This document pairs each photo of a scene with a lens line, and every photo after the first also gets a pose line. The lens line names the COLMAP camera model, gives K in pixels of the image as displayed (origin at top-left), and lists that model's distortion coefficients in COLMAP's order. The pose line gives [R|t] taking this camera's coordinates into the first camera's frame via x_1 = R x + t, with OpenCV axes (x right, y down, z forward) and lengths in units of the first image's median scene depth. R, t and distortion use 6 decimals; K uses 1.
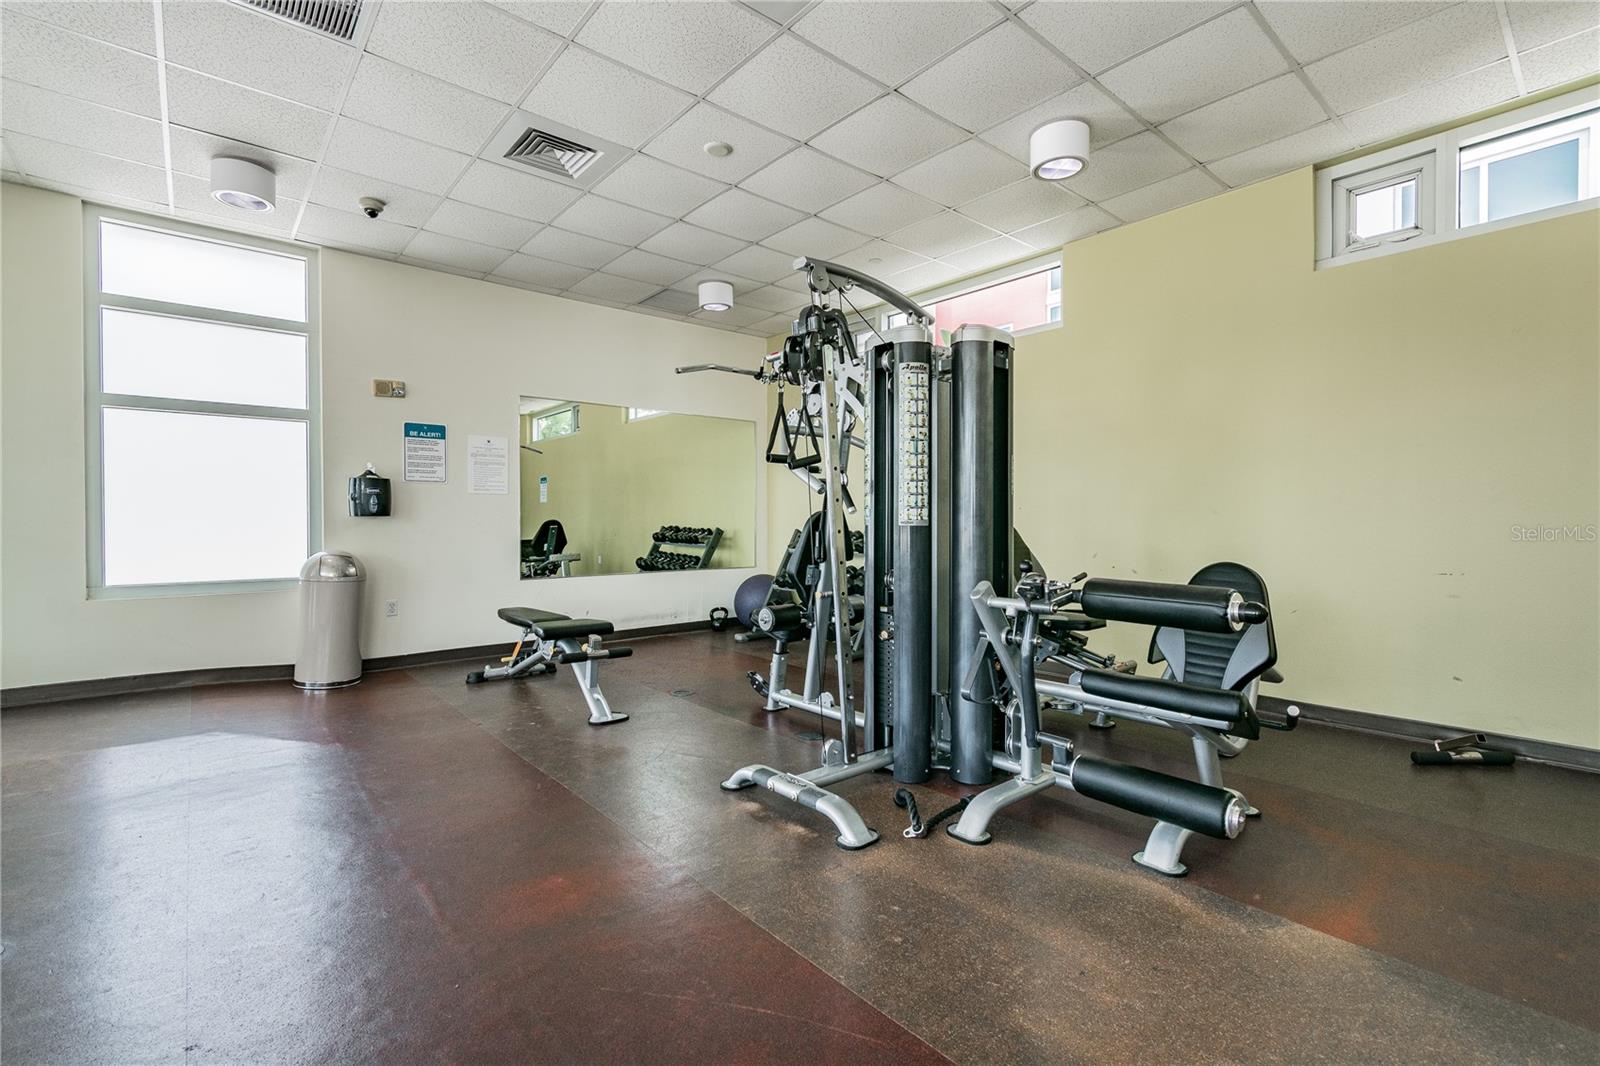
lens RADIAL K [[702.4, 0, 798.3], [0, 702.4, 521.2], [0, 0, 1]] dist [-0.000011, 0.000166]
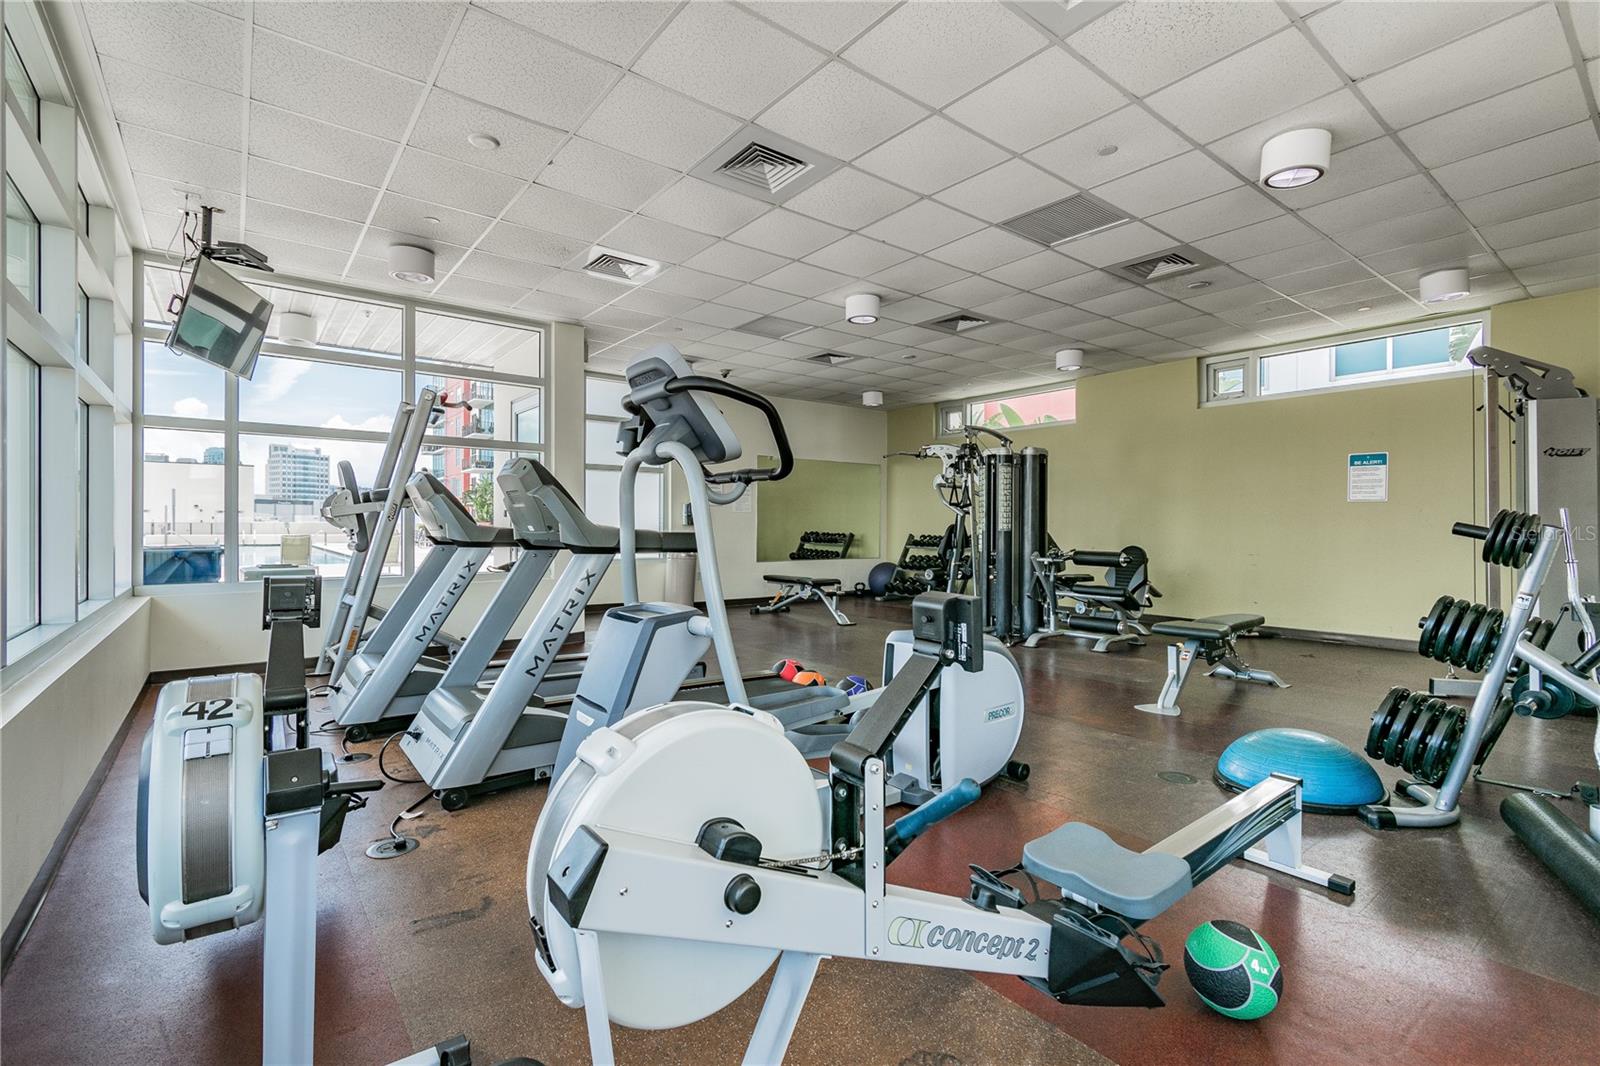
lens RADIAL K [[711.2, 0, 784.1], [0, 711.2, 522.2], [0, 0, 1]] dist [0.016833, 0.000182]
pose [[0.997844, 0.006086, -0.065349, -0.402571], [-0.006716, 0.999933, -0.009429, 0.005574], [0.065288, 0.009847, 0.997818, -1.385780]]
